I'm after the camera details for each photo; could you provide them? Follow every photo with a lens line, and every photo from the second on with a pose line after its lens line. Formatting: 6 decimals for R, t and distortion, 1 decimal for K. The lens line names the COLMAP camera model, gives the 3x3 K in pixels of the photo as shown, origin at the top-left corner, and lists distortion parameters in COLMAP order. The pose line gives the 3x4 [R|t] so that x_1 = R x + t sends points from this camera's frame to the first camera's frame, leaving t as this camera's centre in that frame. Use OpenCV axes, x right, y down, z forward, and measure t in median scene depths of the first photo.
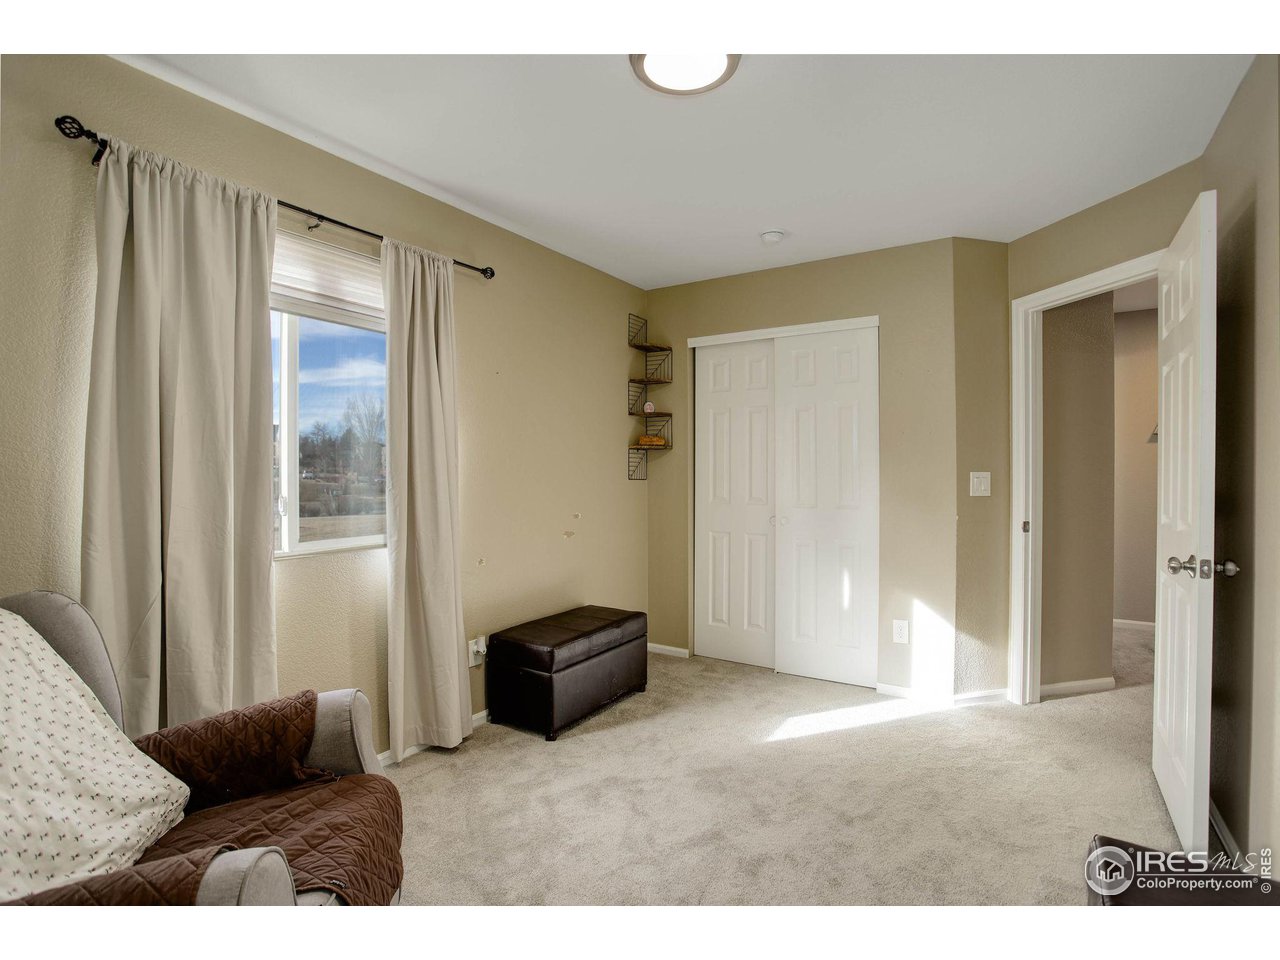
lens RADIAL K [[635.5, 0, 637.1], [0, 635.5, 482.2], [0, 0, 1]] dist [-0.026495, 0.001990]
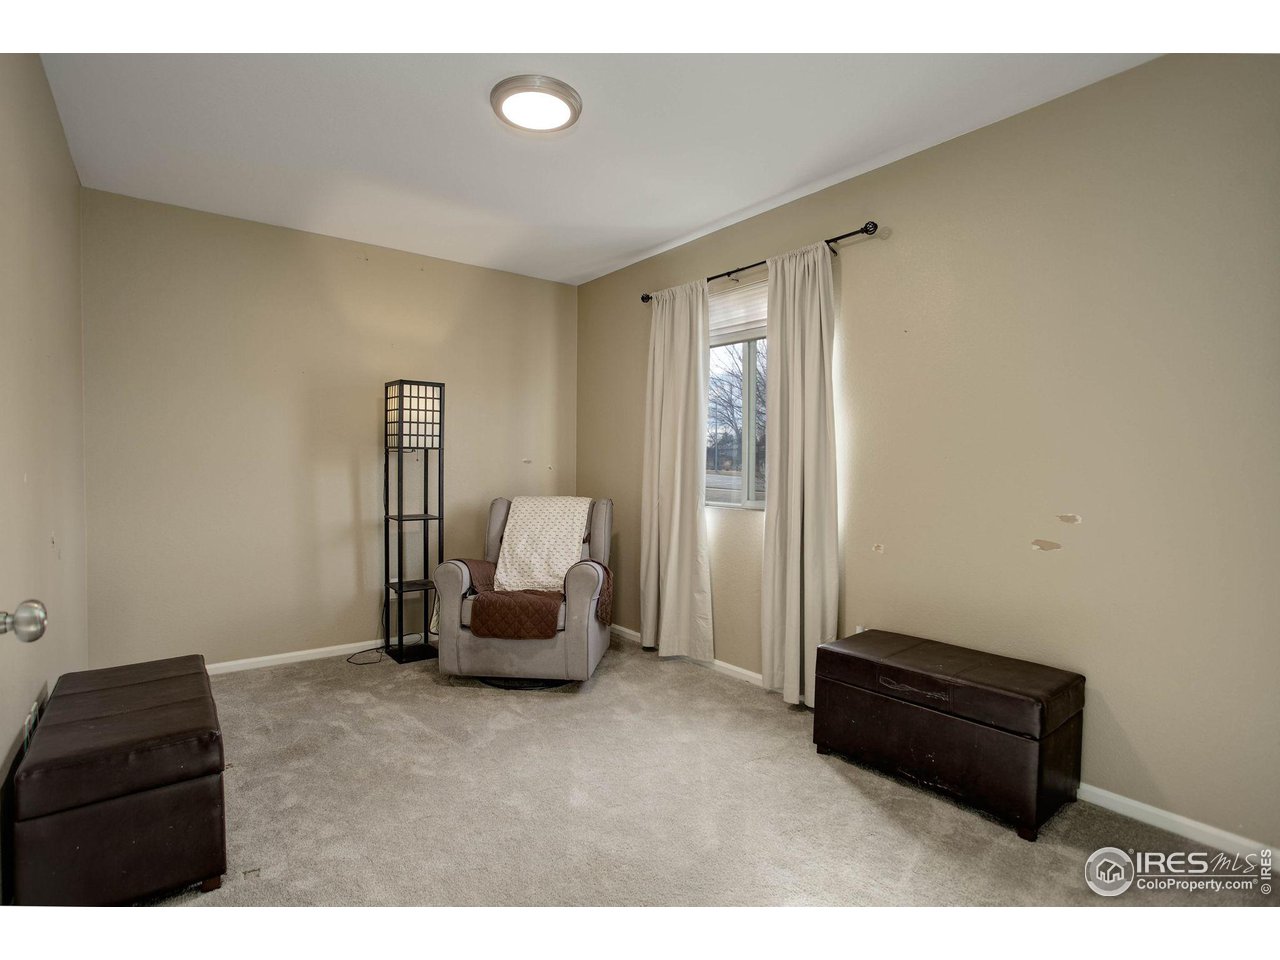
lens RADIAL K [[635.5, 0, 637.1], [0, 635.5, 482.2], [0, 0, 1]] dist [-0.026495, 0.001990]
pose [[-0.315380, 0.025154, -0.948632, 0.893000], [-0.027078, 0.999003, 0.035493, 0.012173], [0.948579, 0.036881, -0.314385, 1.185945]]
